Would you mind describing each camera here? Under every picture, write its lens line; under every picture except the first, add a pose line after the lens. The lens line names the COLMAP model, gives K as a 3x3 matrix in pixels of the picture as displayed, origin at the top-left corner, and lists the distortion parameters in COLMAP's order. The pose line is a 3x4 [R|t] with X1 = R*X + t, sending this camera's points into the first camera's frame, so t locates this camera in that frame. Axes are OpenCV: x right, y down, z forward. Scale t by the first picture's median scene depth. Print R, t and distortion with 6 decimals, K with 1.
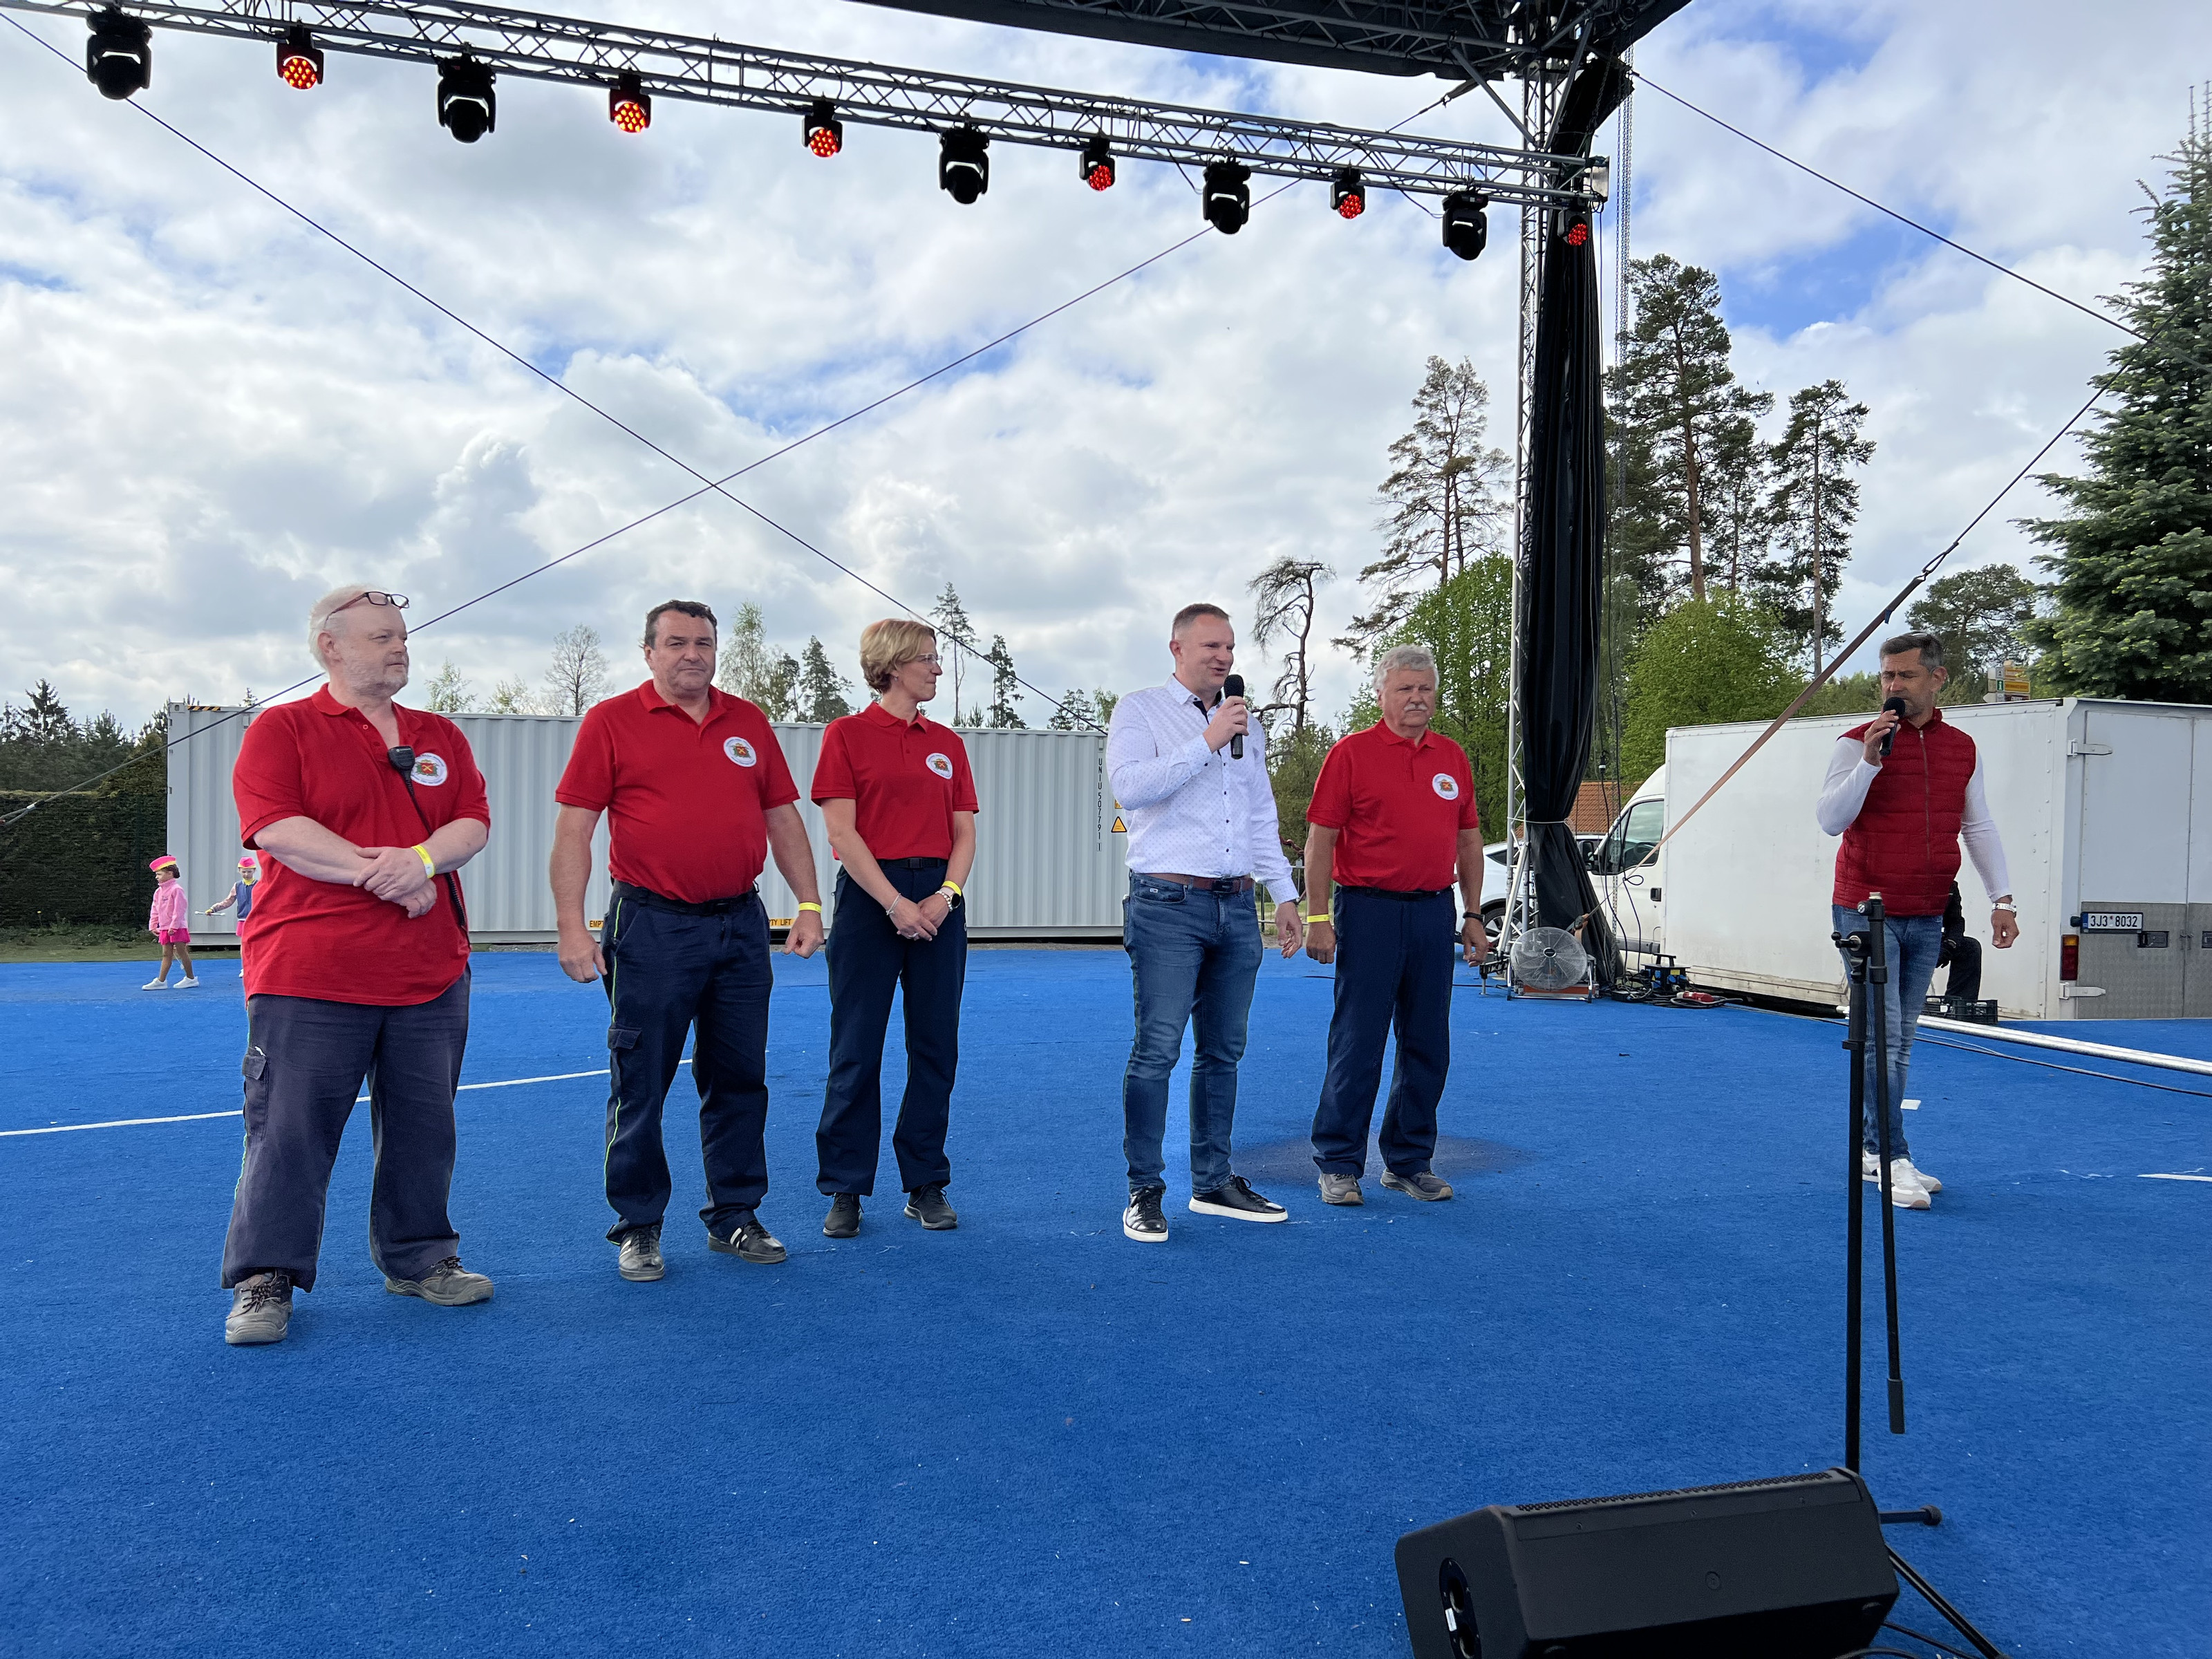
lens RADIAL K [[1710.7, 0, 1140.8], [0, 1710.7, 835.3], [0, 0, 1]] dist [0.065893, -0.003327]
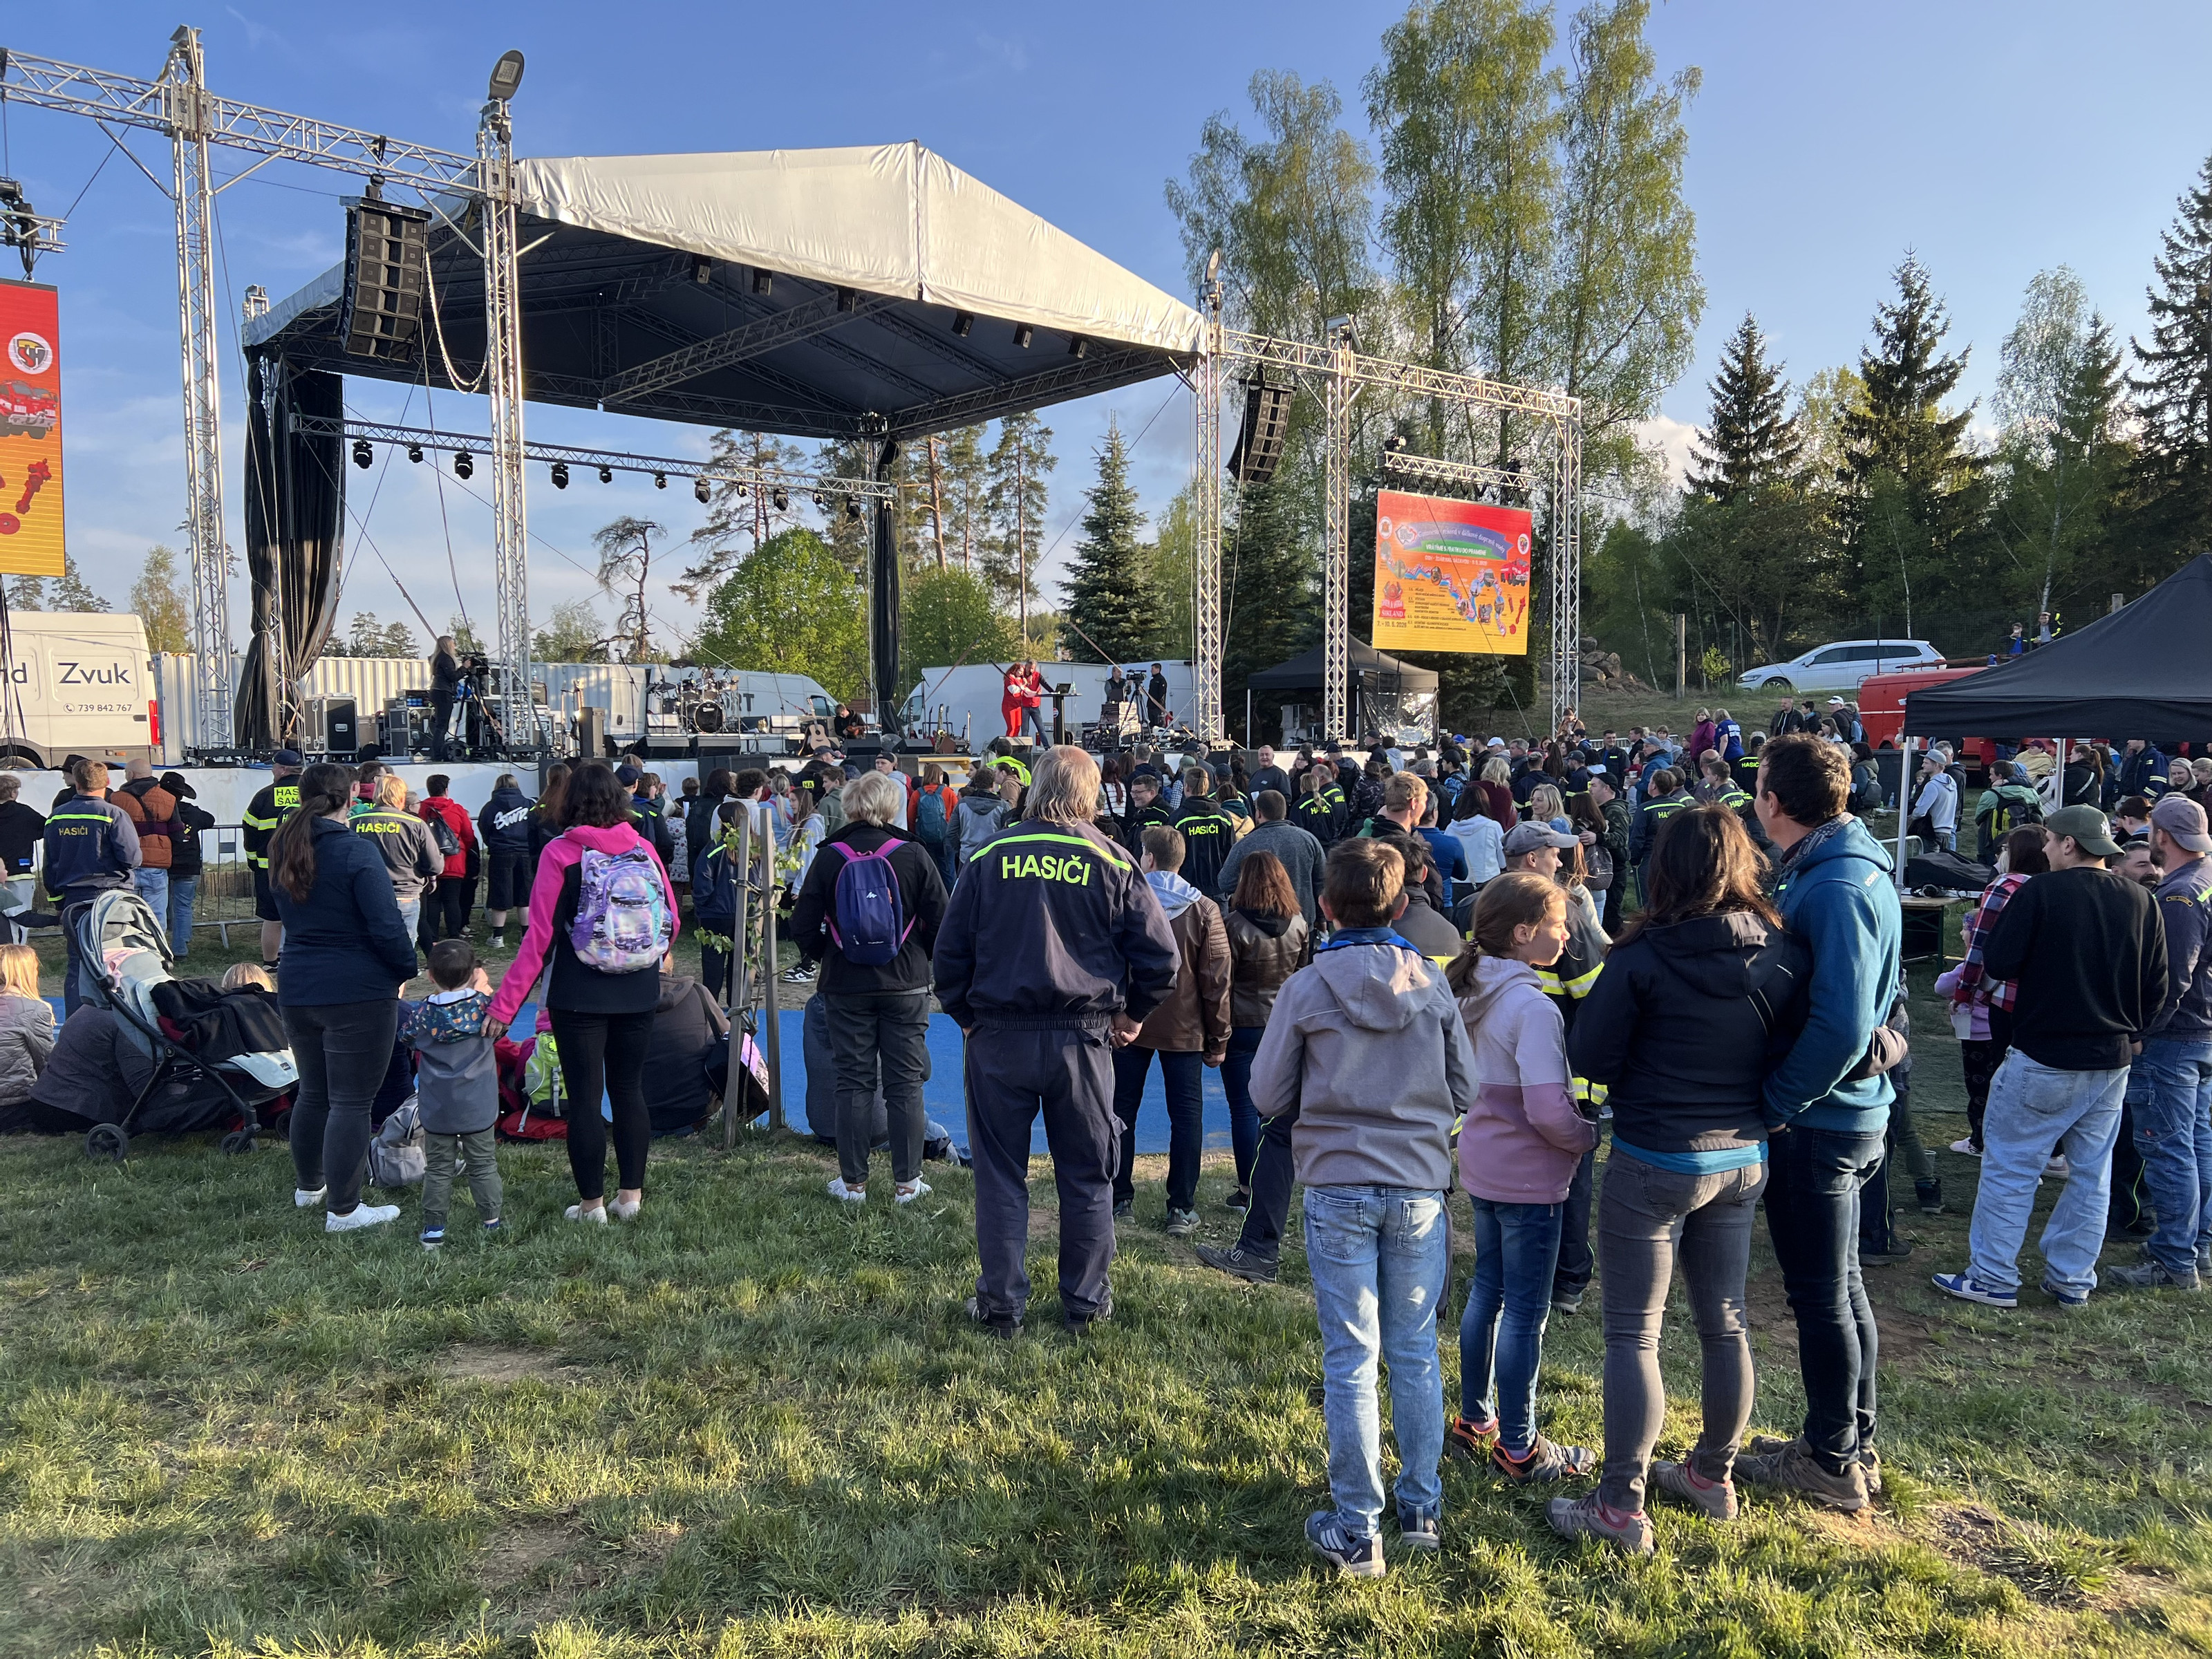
lens RADIAL K [[1710.7, 0, 1140.8], [0, 1710.7, 835.3], [0, 0, 1]] dist [0.065893, -0.003327]
pose [[0.912331, -0.035896, 0.407877, -0.094408], [0.017835, 0.998688, 0.048000, 0.015619], [-0.409065, -0.036517, 0.911774, -0.308771]]
